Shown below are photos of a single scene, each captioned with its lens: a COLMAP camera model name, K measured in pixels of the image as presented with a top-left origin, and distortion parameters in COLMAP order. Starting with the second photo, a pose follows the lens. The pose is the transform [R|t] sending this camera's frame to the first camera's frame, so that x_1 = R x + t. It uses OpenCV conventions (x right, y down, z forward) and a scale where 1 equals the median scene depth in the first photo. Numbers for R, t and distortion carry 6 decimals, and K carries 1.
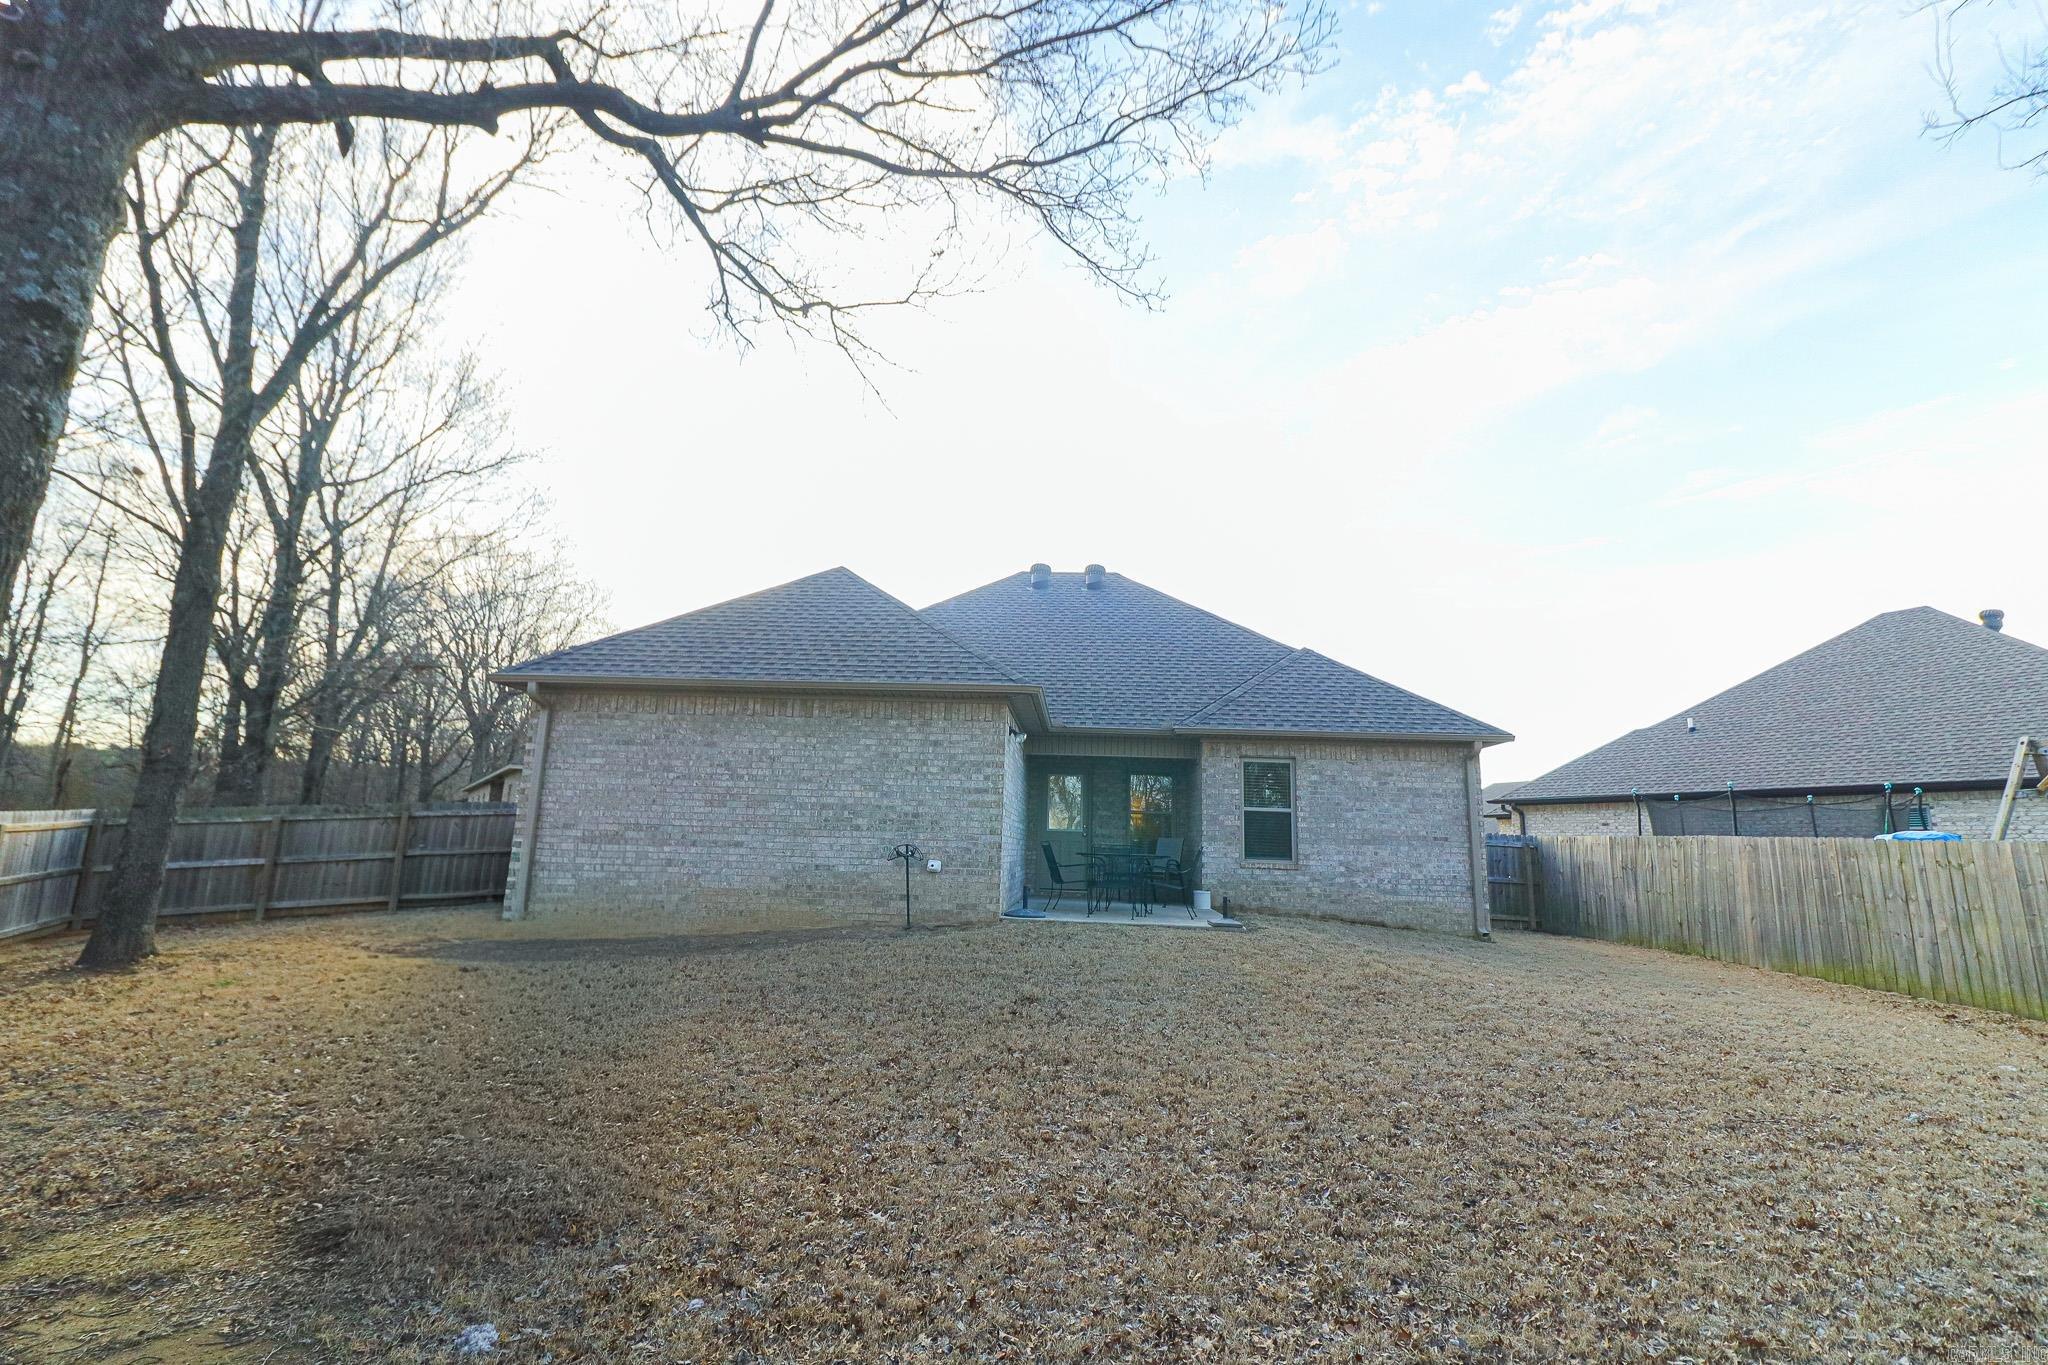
lens RADIAL K [[970.7, 0, 1022.8], [0, 970.7, 676.4], [0, 0, 1]] dist [-0.003121, -0.000982]
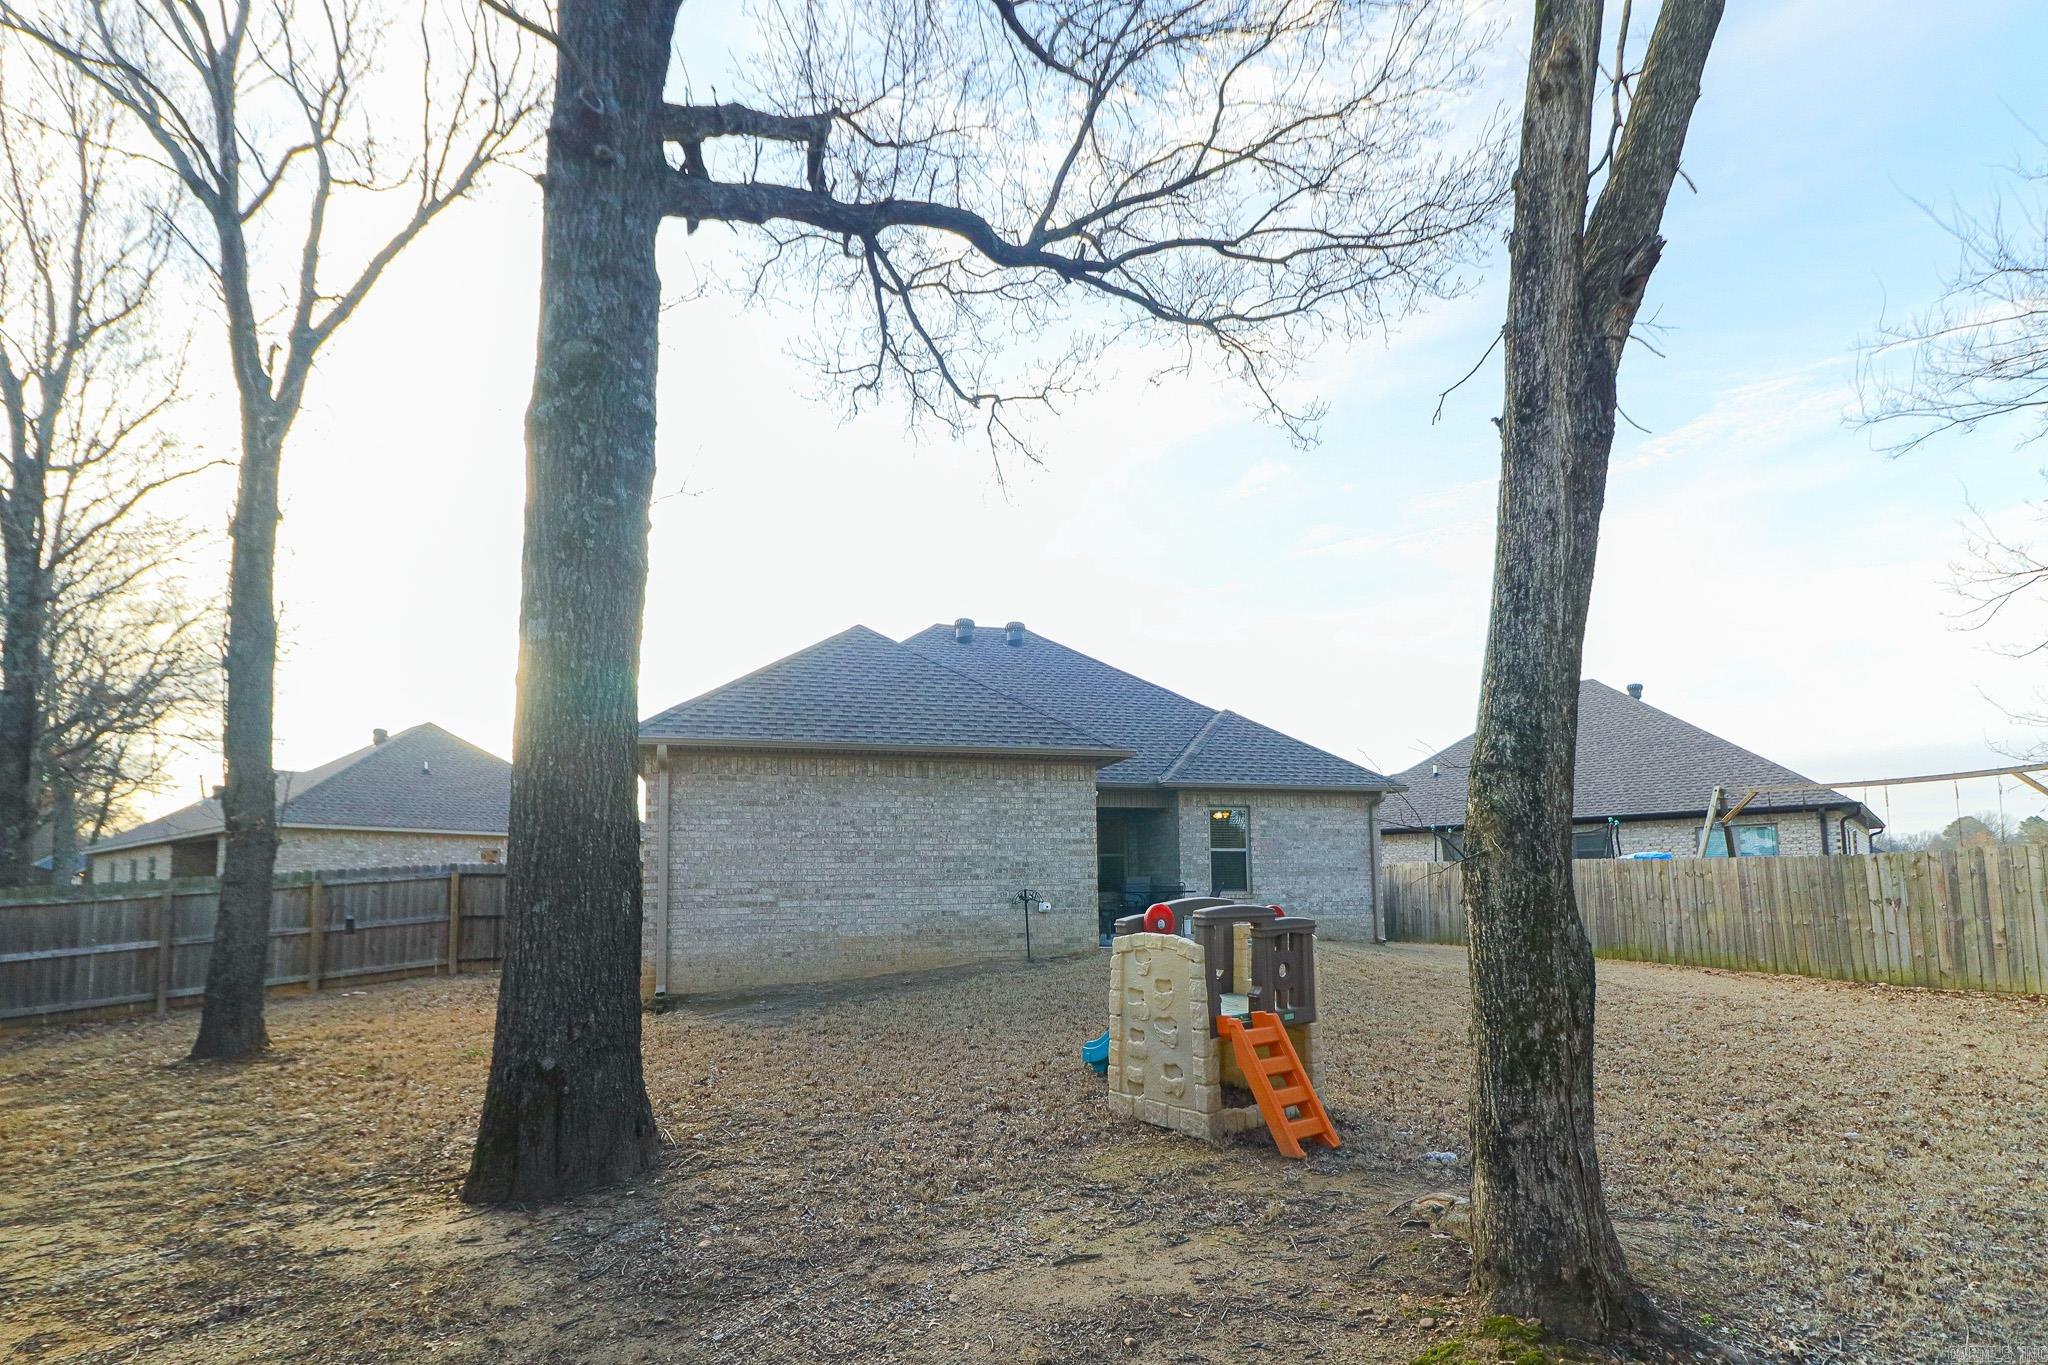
lens RADIAL K [[1022.6, 0, 1022.3], [0, 1022.6, 847.7], [0, 0, 1]] dist [0.004382, 0.000630]
pose [[0.944015, -0.027925, 0.328719, -0.456210], [-0.016340, 0.991230, 0.131131, -0.029706], [-0.329498, -0.129161, 0.935280, -0.104719]]
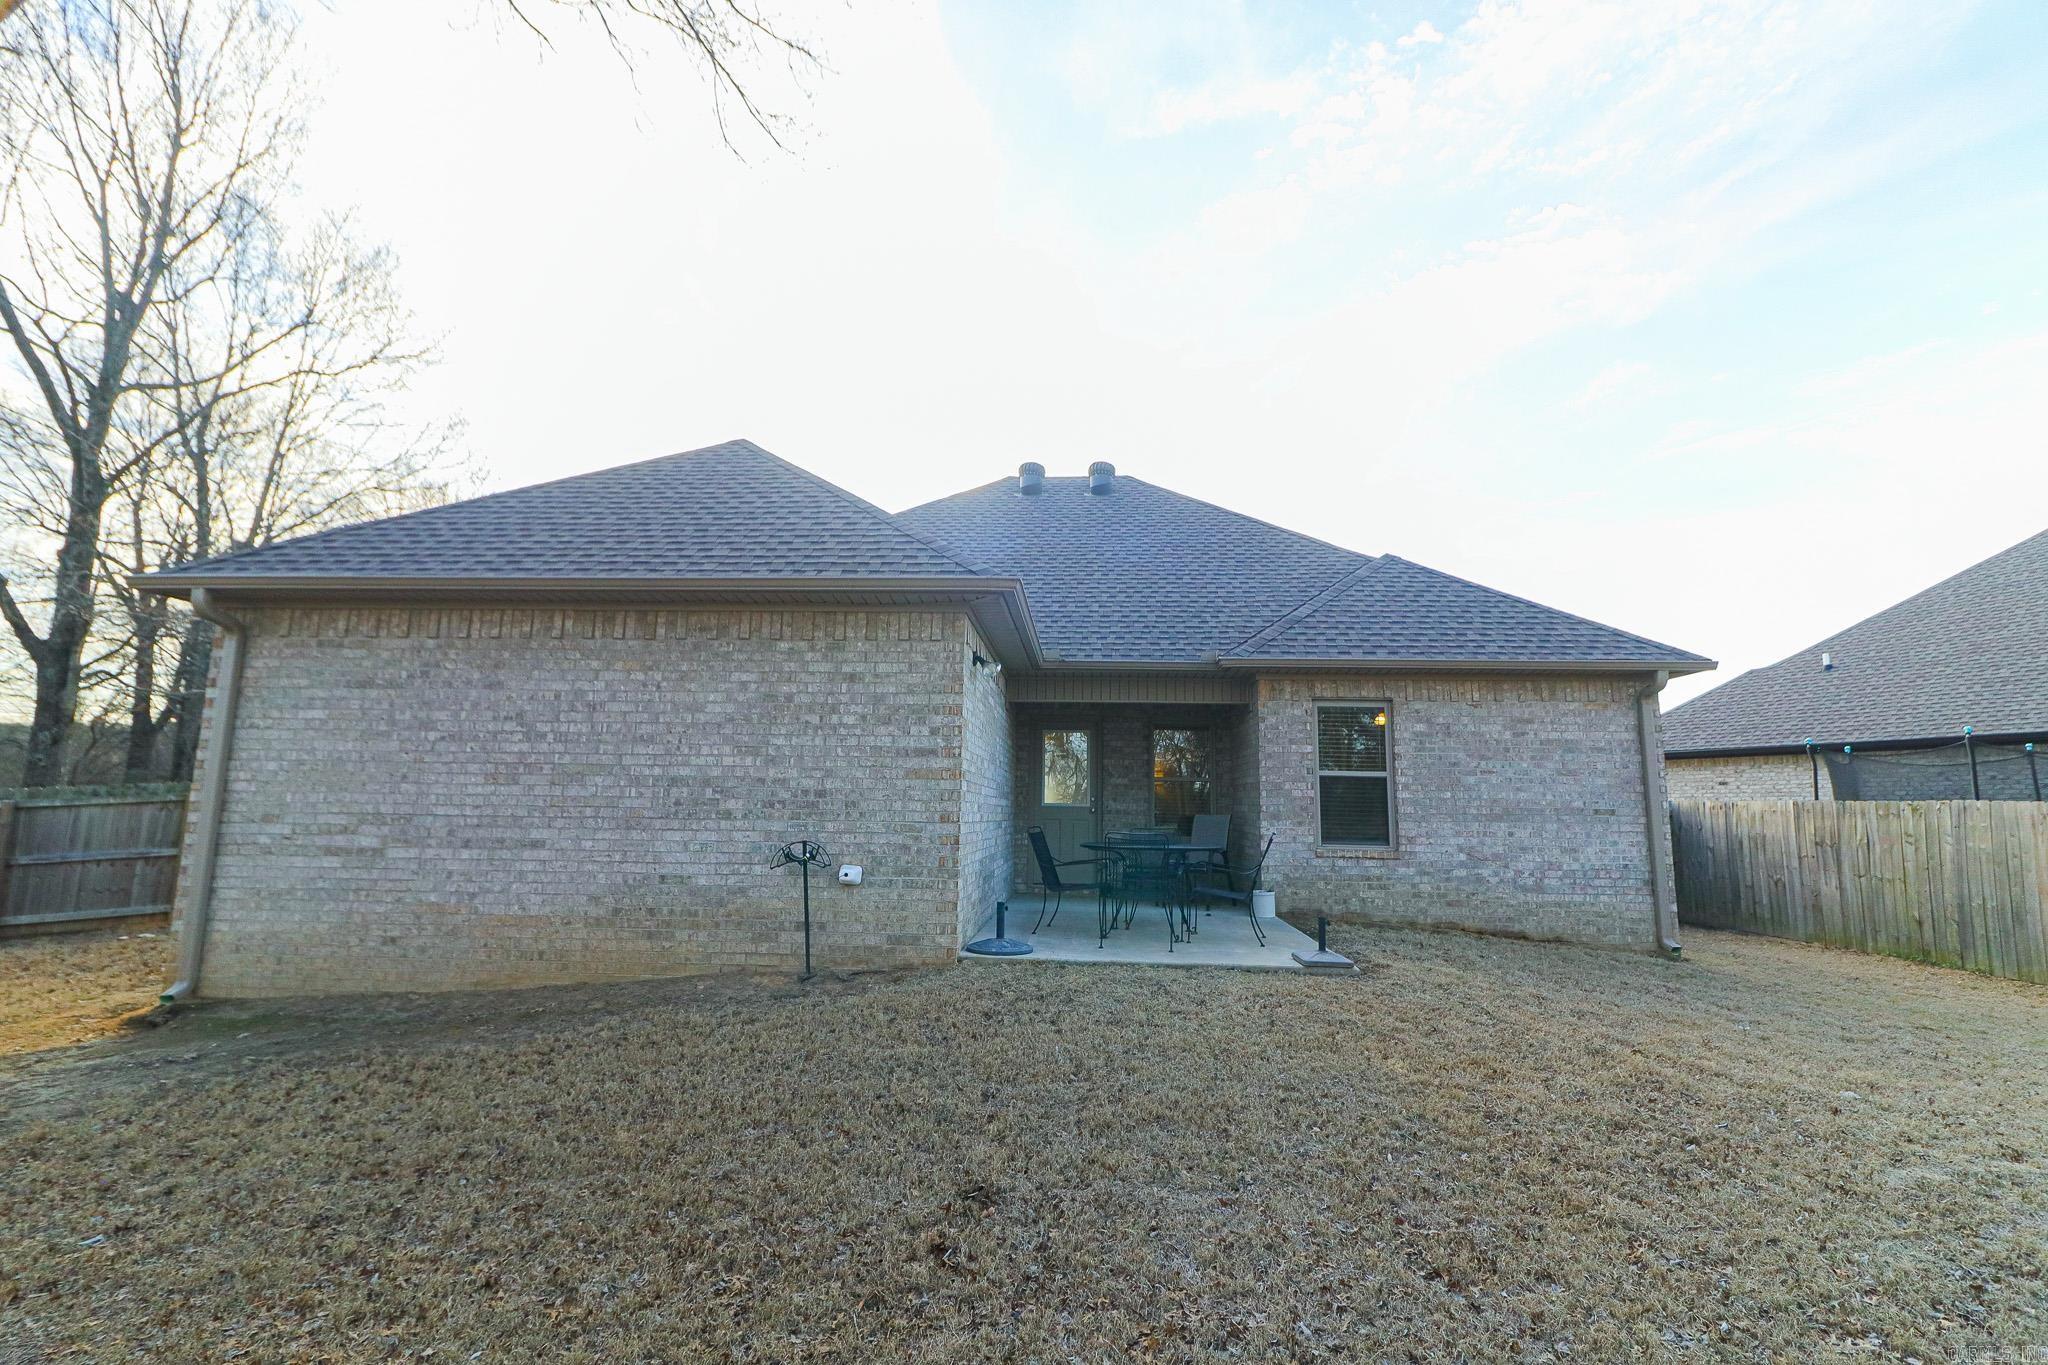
lens RADIAL K [[957.8, 0, 1024.0], [0, 957.8, 682.5], [0, 0, 1]] dist [0.001371, -0.000790]
pose [[0.999865, -0.015515, -0.005373, 0.021546], [0.015730, 0.998974, 0.042472, 0.043534], [0.004708, -0.042551, 0.999083, 0.352629]]
